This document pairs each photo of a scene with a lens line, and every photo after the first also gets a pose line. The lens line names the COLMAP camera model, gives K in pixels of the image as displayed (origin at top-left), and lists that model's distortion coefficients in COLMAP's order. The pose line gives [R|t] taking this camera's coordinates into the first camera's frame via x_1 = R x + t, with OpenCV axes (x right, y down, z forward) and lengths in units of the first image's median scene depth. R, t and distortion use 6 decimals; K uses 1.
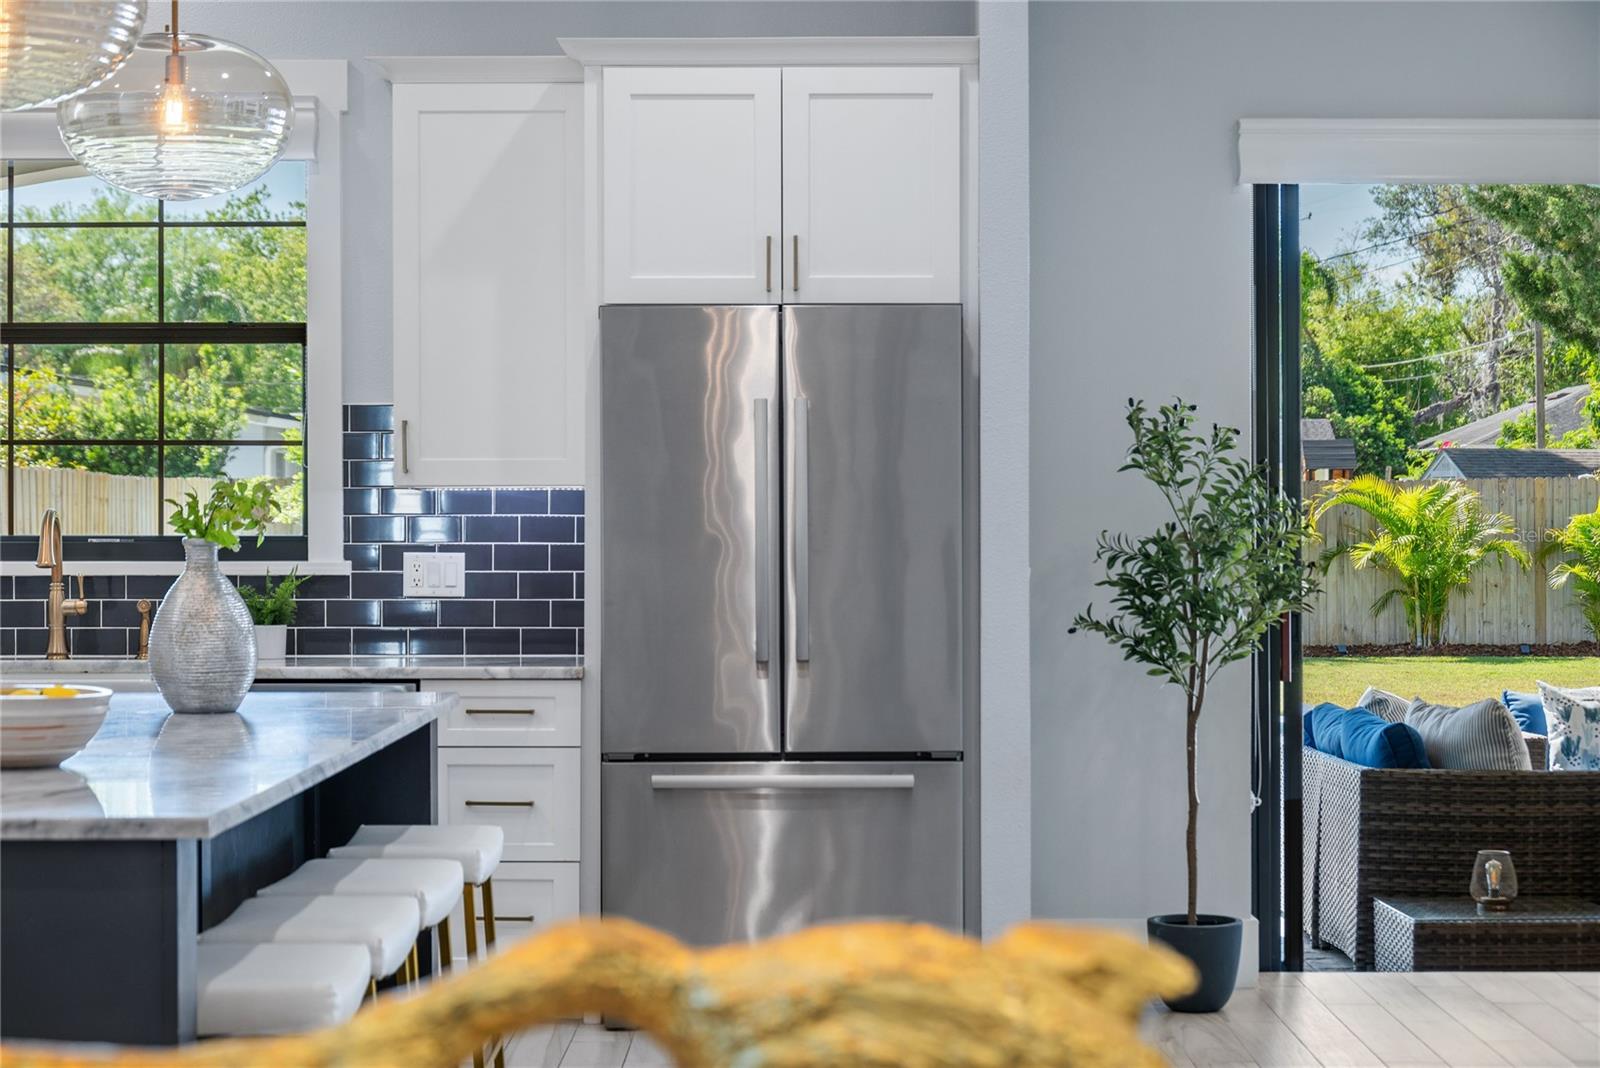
lens RADIAL K [[3156.5, 0, 803.9], [0, 3156.5, 549.7], [0, 0, 1]] dist [-0.026921, 0.000000]
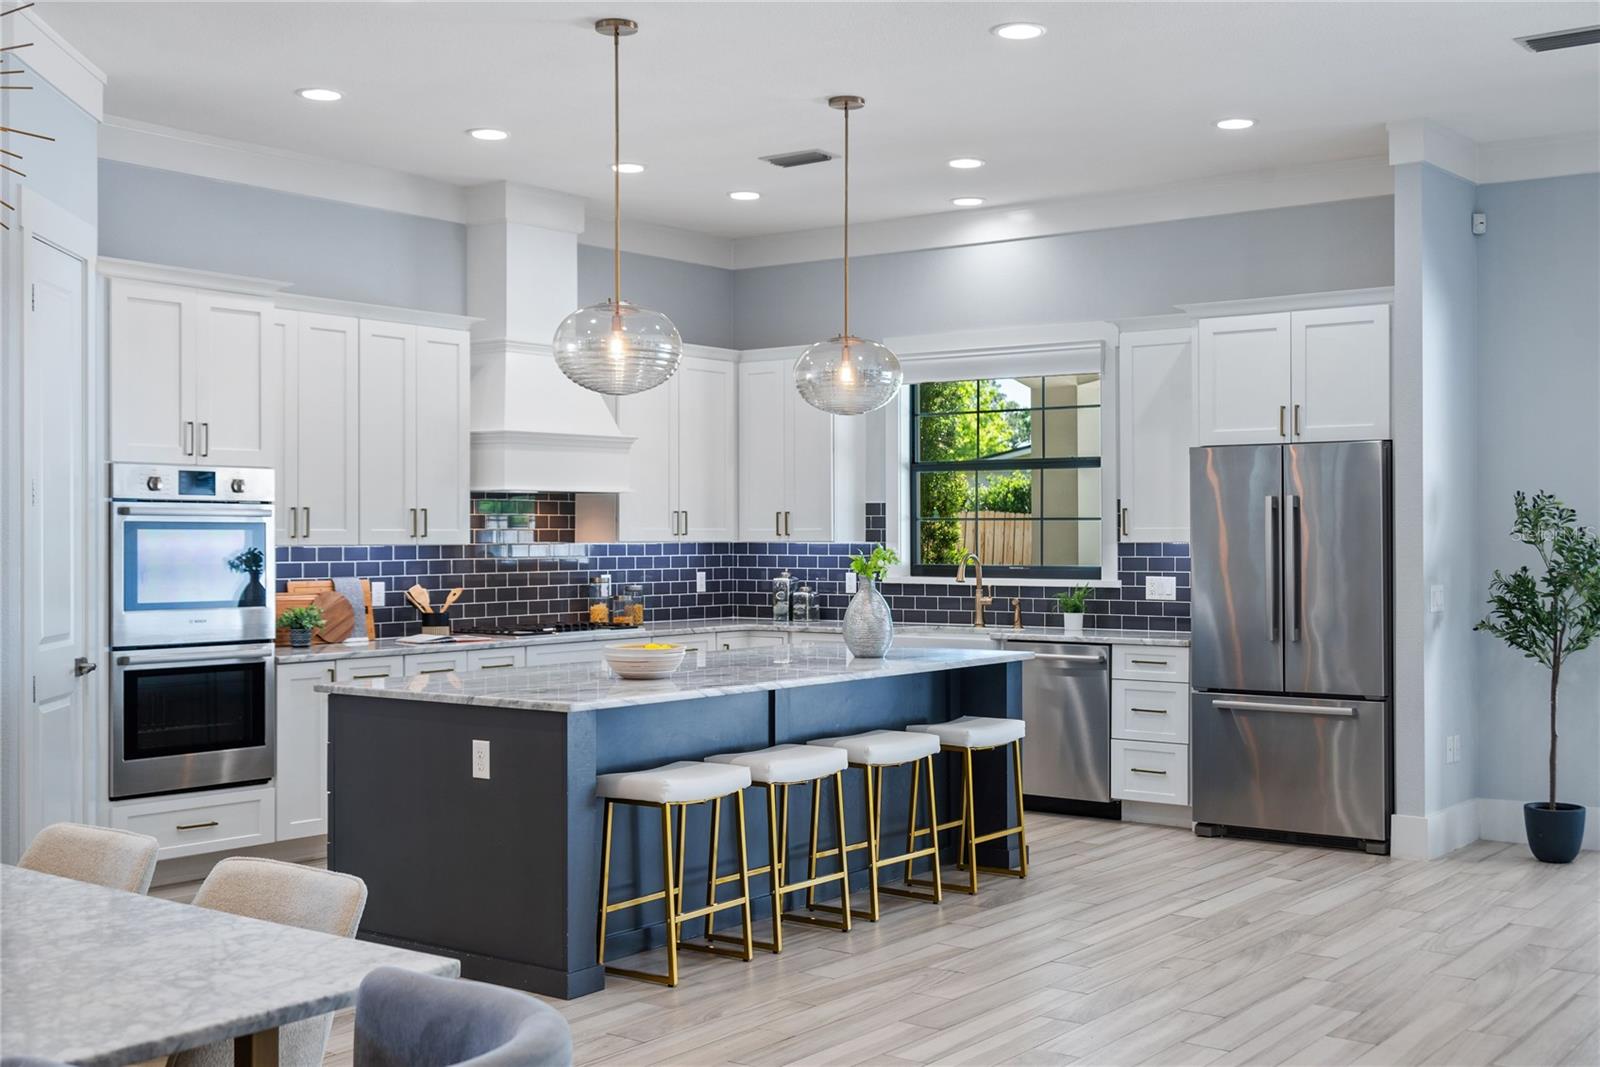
lens RADIAL K [[1805.3, 0, 805.9], [0, 1805.3, 520.2], [0, 0, 1]] dist [-0.007050, 0.000000]
pose [[0.796798, -0.004671, -0.604228, 0.365429], [-0.004508, 0.999896, -0.013674, -0.016895], [0.604229, 0.013619, 0.796694, 0.009468]]
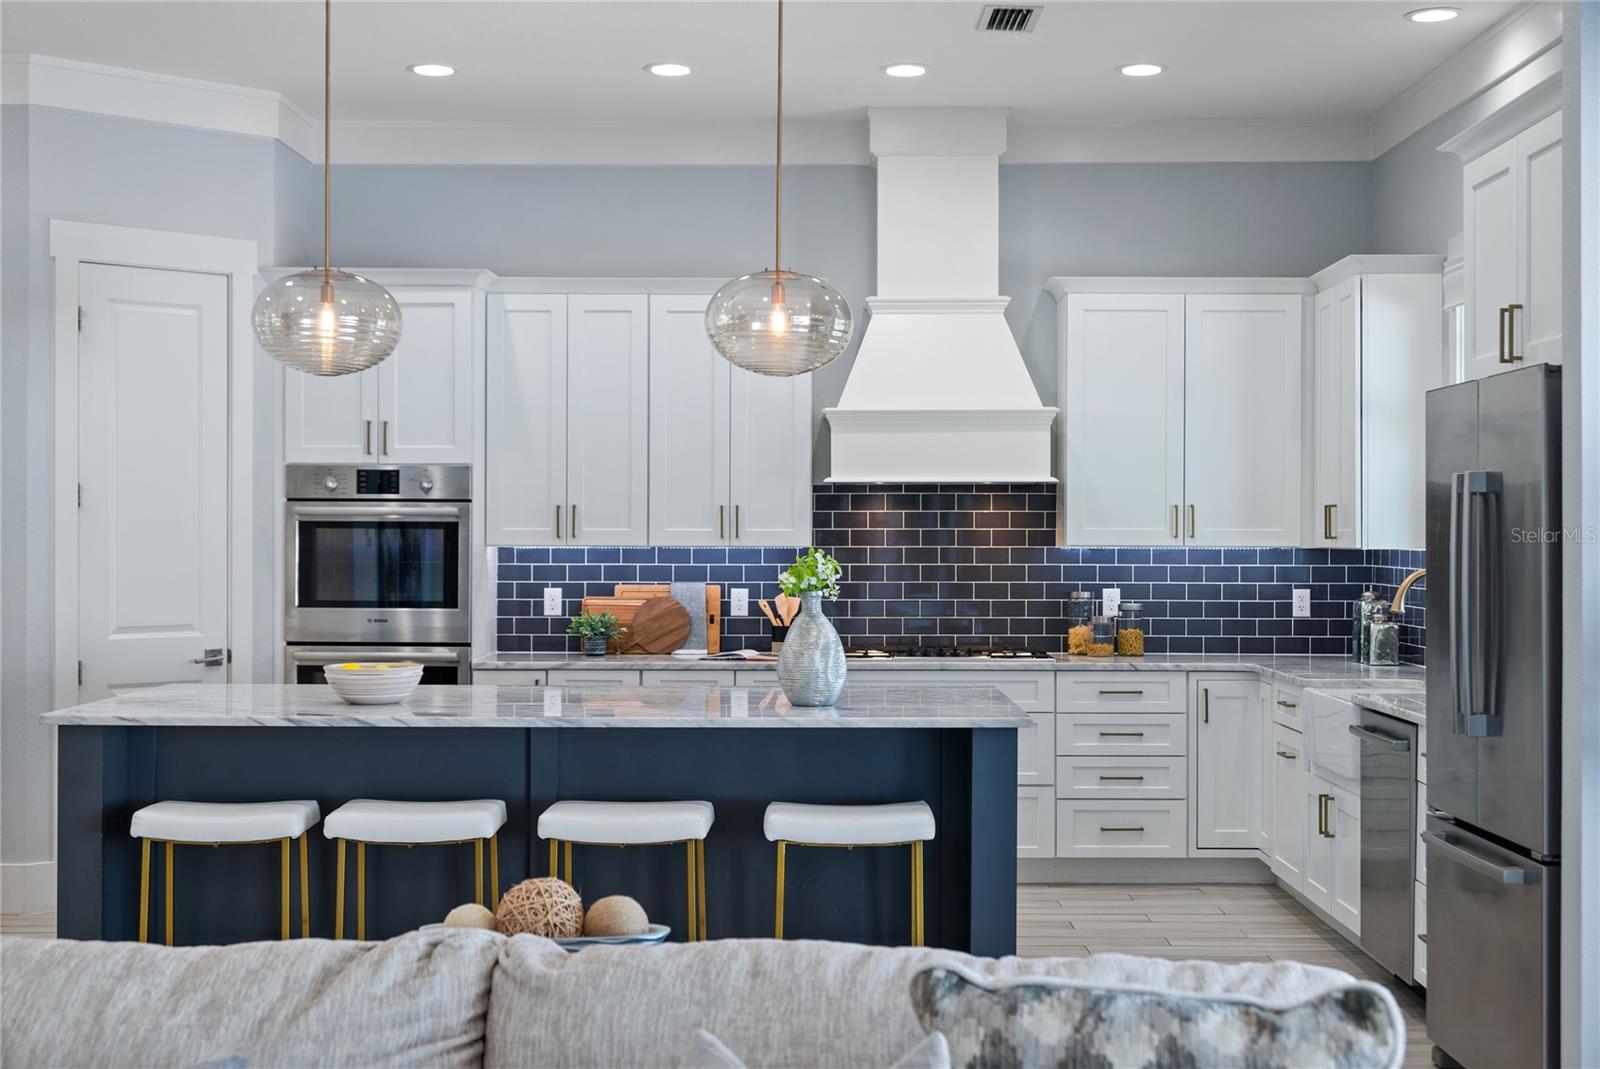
lens RADIAL K [[2111.0, 0, 799.8], [0, 2111.0, 550.2], [0, 0, 1]] dist [0.066218, 0.000000]
pose [[-0.021115, 0.010642, -0.999720, 0.613504], [-0.011498, 0.999875, 0.010886, -0.025841], [0.999711, 0.011724, -0.020990, 0.735297]]
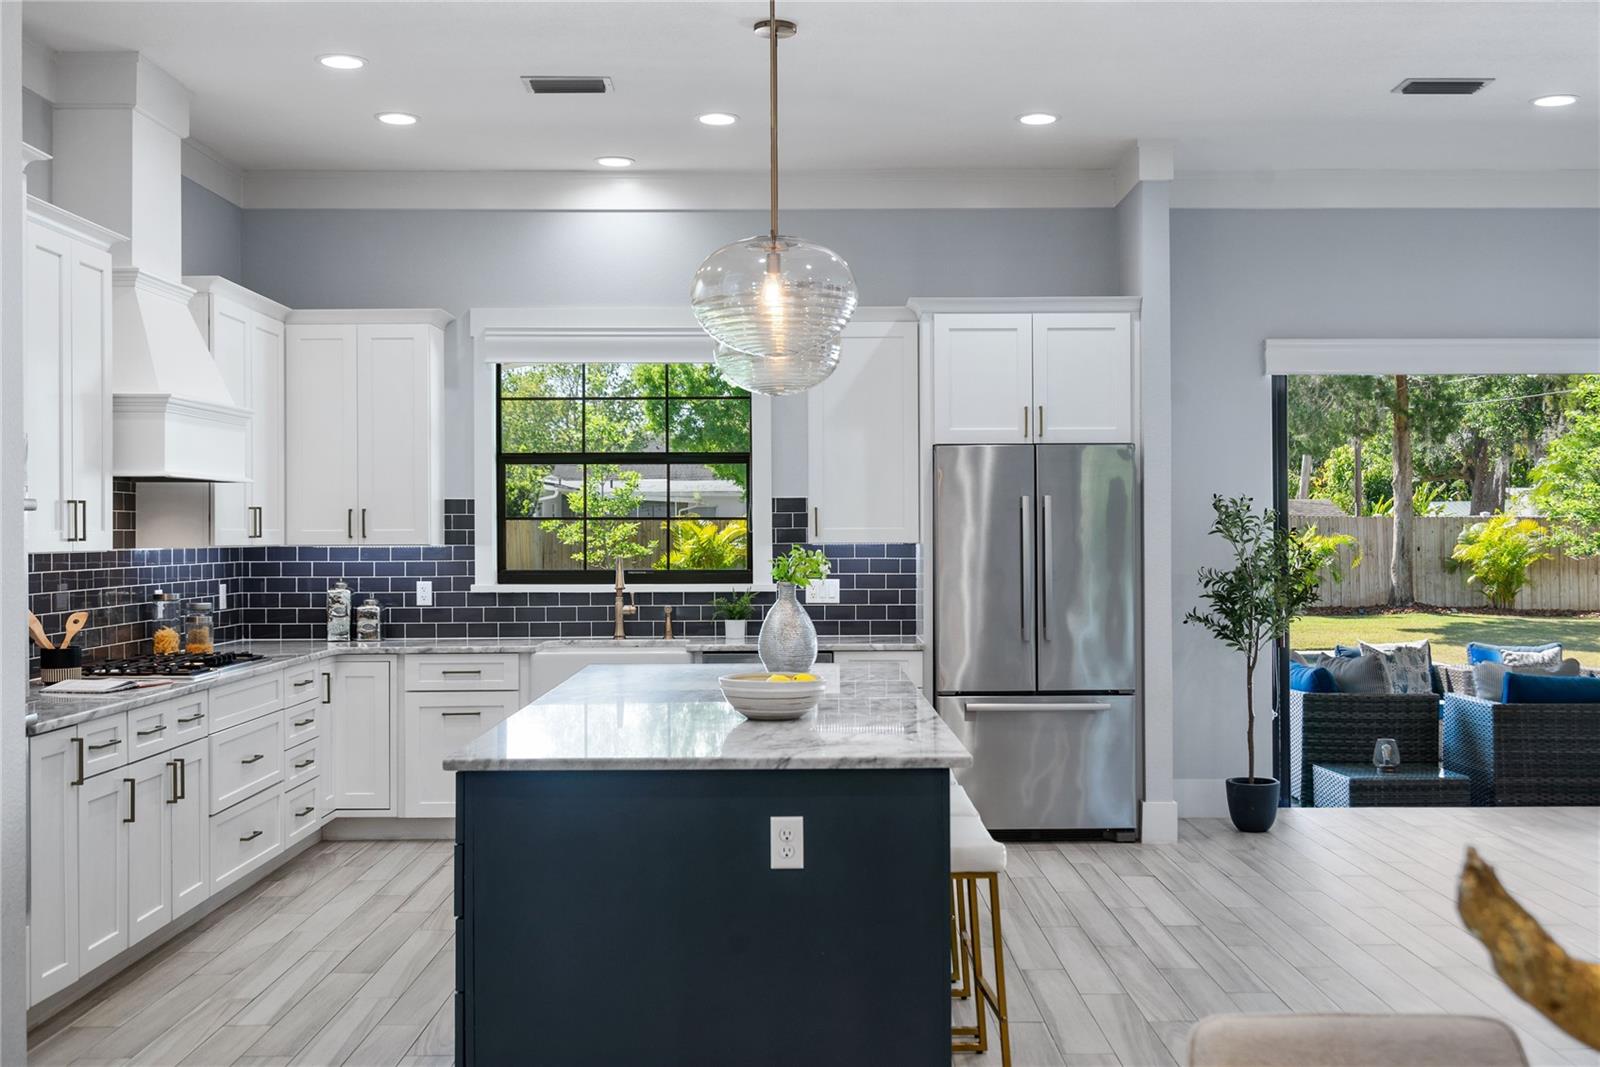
lens RADIAL K [[1730.5, 0, 798.3], [0, 1730.5, 530.5], [0, 0, 1]] dist [0.001706, 0.000000]
pose [[0.999961, -0.002785, 0.008433, -0.139108], [0.002881, 0.999931, -0.011422, -0.015488], [-0.008400, 0.011446, 0.999899, 0.004472]]
